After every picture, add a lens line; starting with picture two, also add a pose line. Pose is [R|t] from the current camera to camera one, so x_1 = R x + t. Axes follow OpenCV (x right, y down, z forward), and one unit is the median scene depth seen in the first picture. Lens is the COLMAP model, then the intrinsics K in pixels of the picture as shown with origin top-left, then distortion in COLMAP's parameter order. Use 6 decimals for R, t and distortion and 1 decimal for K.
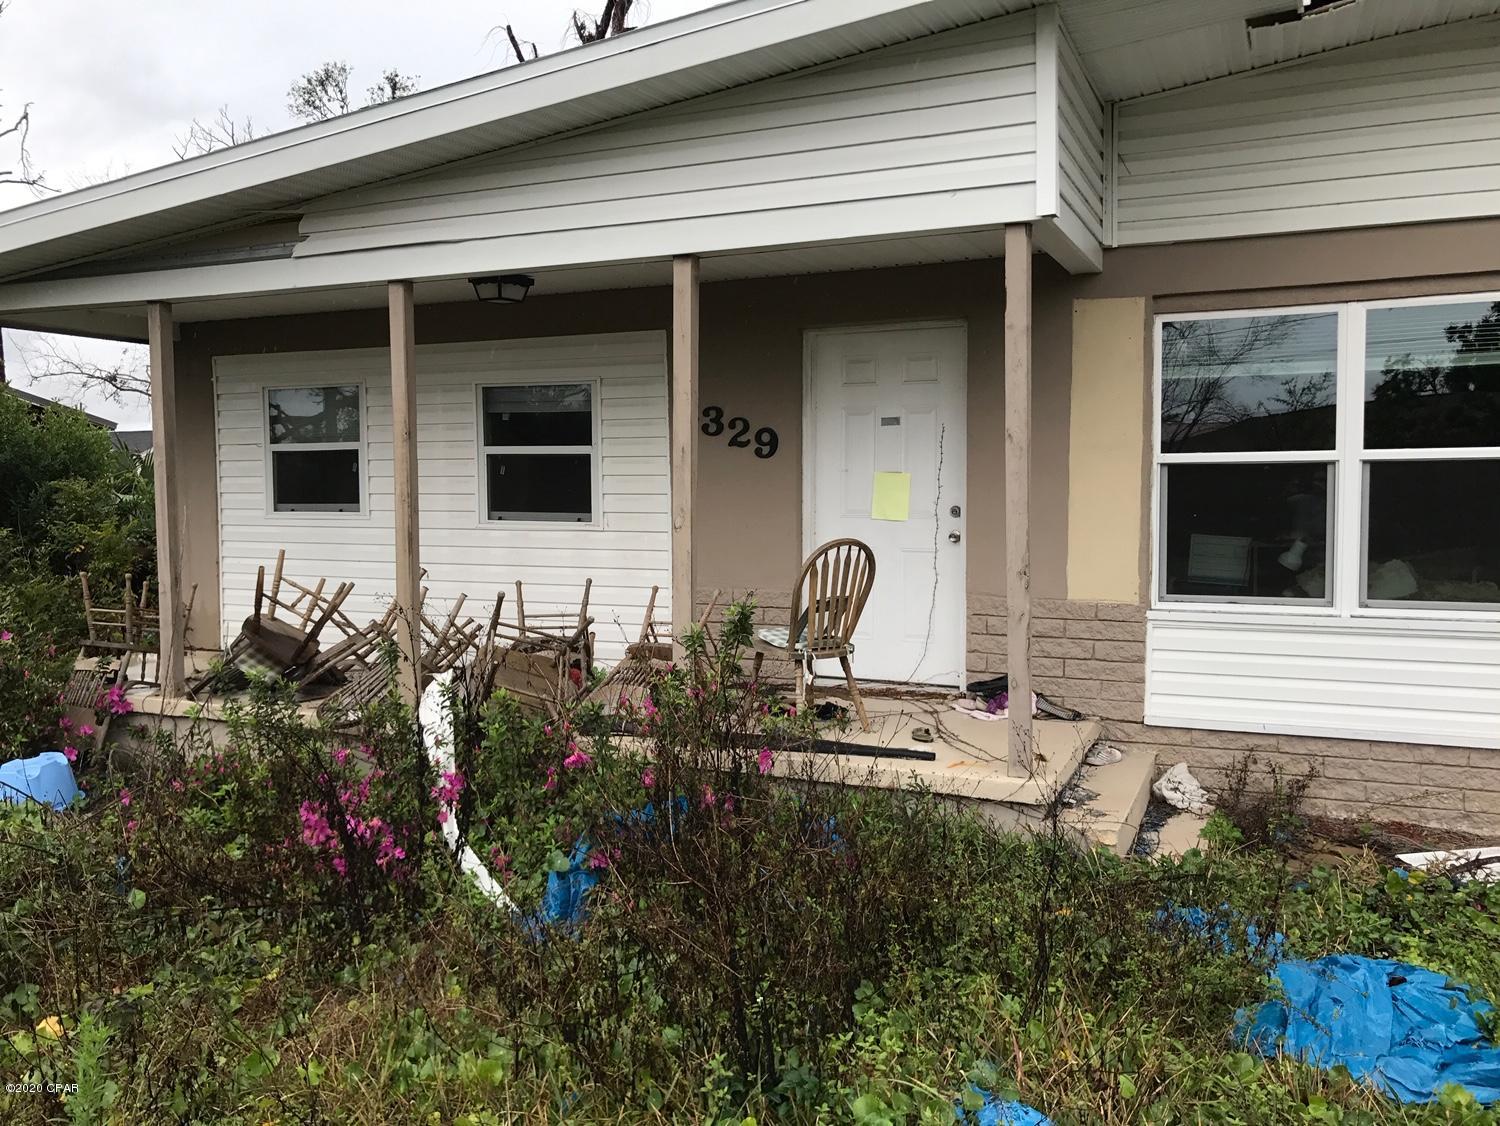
lens RADIAL K [[1226.3, 0, 750.0], [0, 1226.3, 563.0], [0, 0, 1]] dist [0.000278, -0.002815]
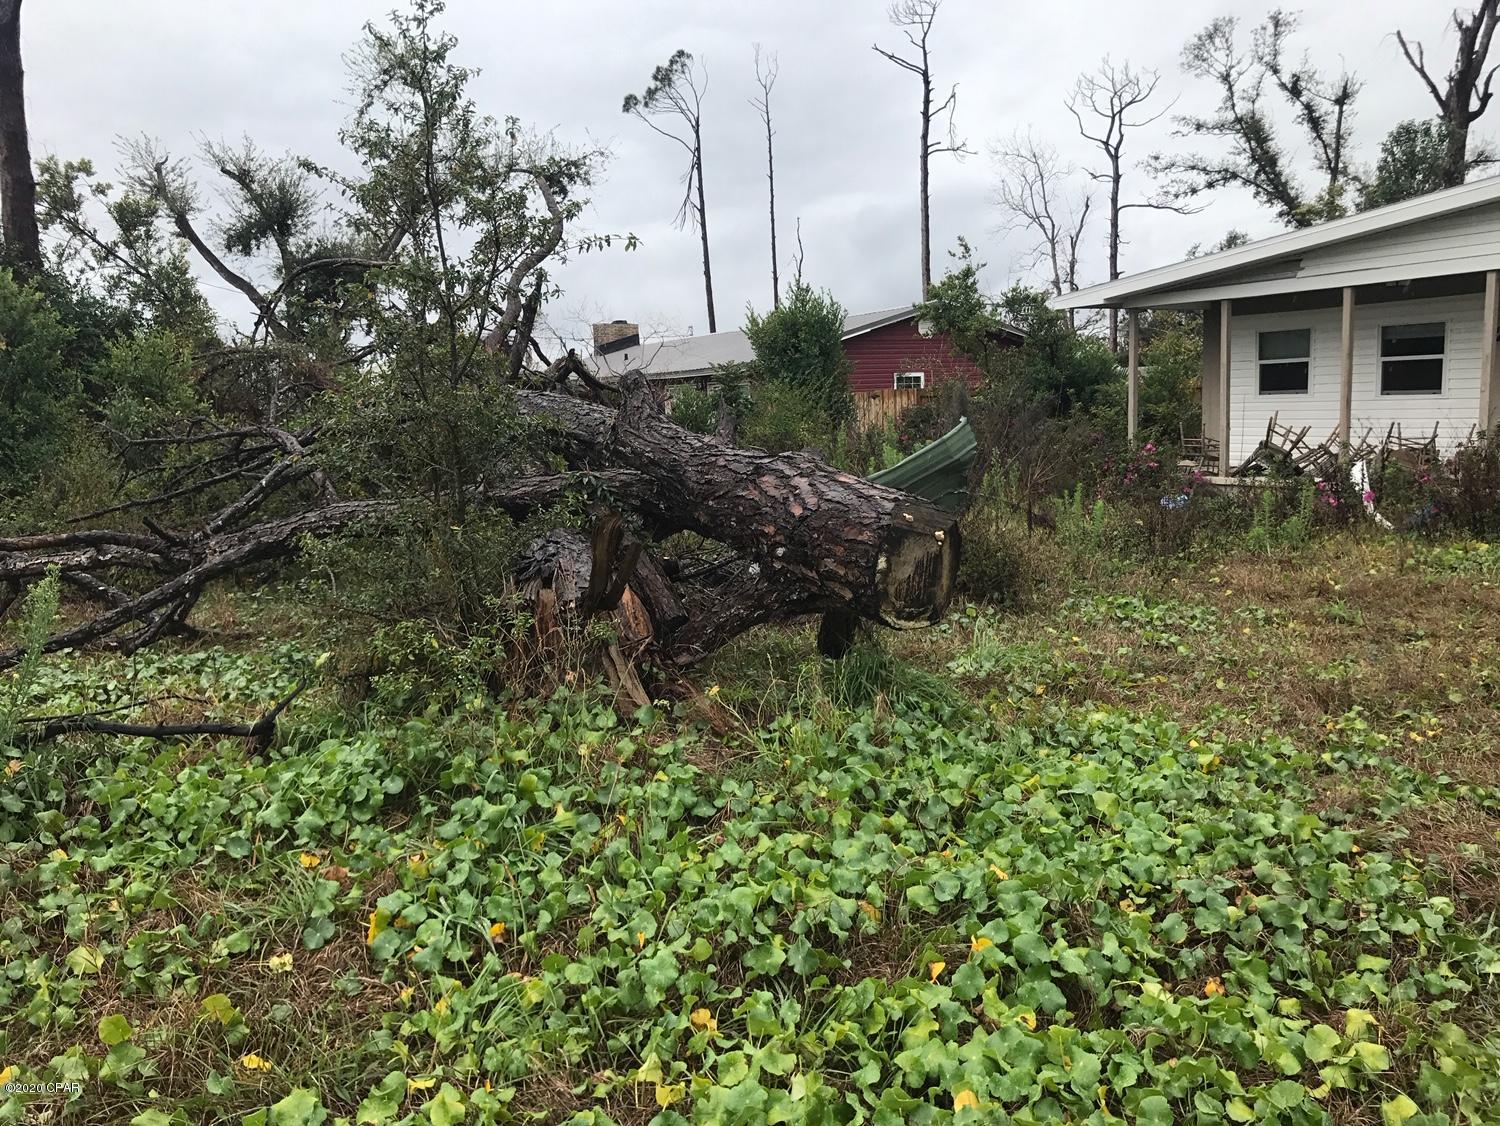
lens RADIAL K [[1226.3, 0, 750.0], [0, 1226.3, 563.0], [0, 0, 1]] dist [0.000278, -0.002815]
pose [[0.794509, 0.054967, -0.604760, 0.187907], [-0.008549, 0.996809, 0.079368, 0.087395], [0.607192, -0.057888, 0.792443, -1.206693]]
